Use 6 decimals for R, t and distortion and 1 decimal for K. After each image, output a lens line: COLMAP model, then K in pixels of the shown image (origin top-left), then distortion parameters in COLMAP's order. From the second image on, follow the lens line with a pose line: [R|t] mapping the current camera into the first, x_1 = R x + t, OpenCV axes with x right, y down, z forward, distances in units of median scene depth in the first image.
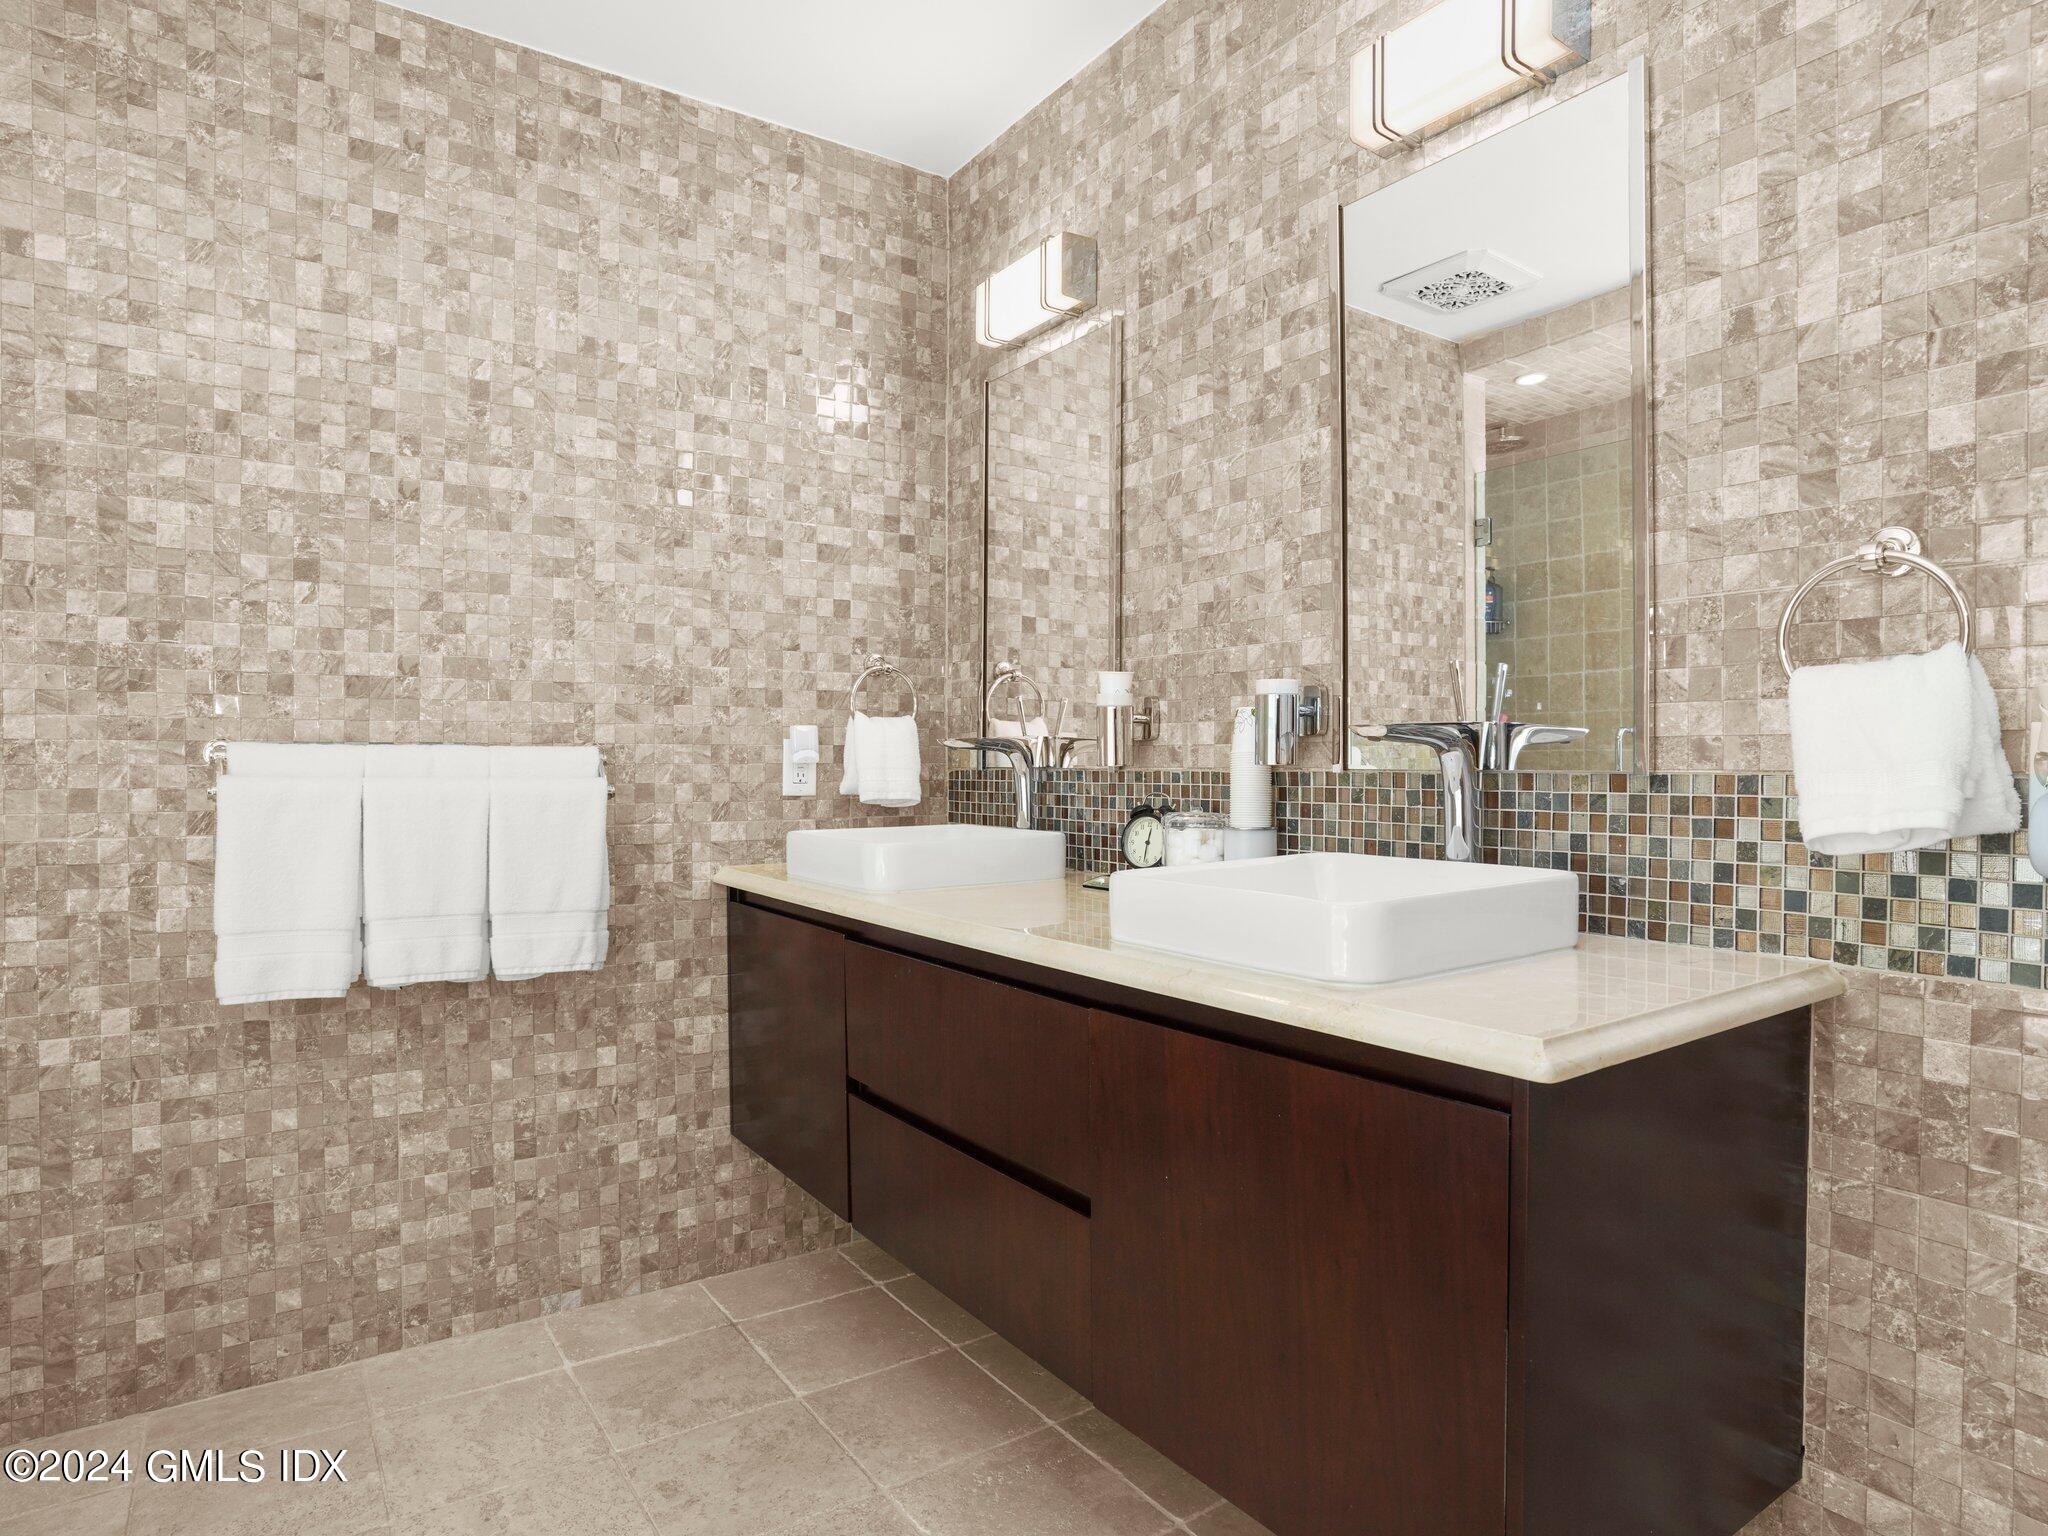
lens RADIAL K [[1153.2, 0, 1020.1], [0, 1153.2, 778.0], [0, 0, 1]] dist [-0.083816, 0.045803]
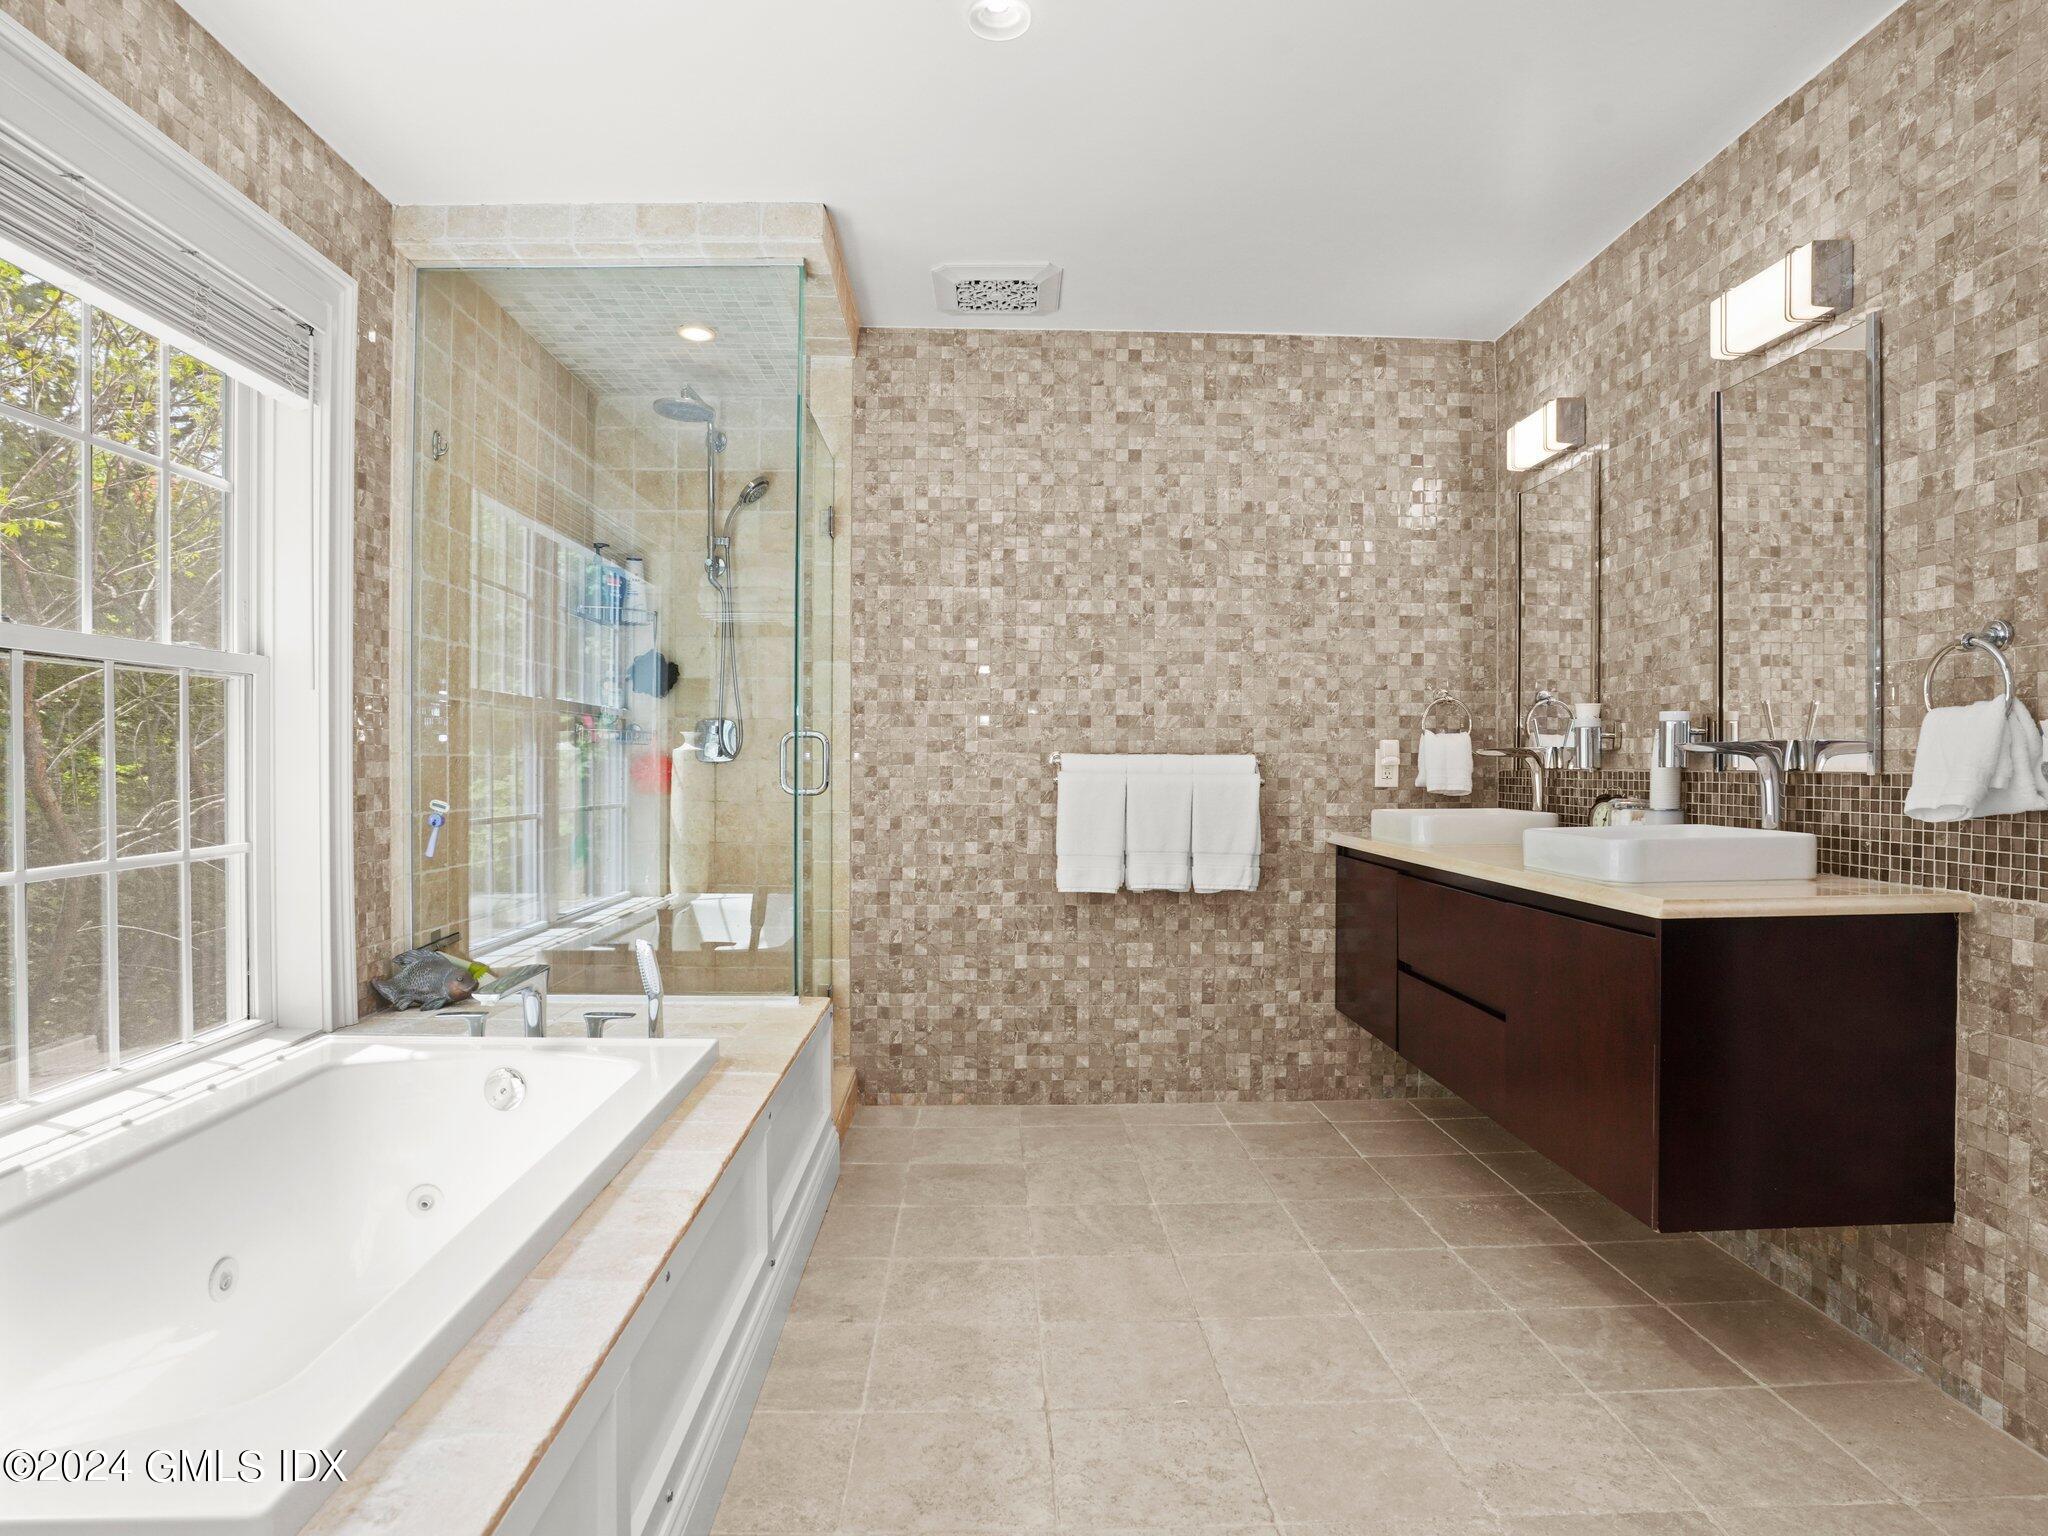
lens RADIAL K [[1153.2, 0, 1020.1], [0, 1153.2, 778.0], [0, 0, 1]] dist [-0.083816, 0.045803]
pose [[0.840233, 0.007486, -0.542174, 0.250221], [-0.007729, 0.999968, 0.001829, 0.005323], [0.542171, 0.002654, 0.840264, -0.589373]]
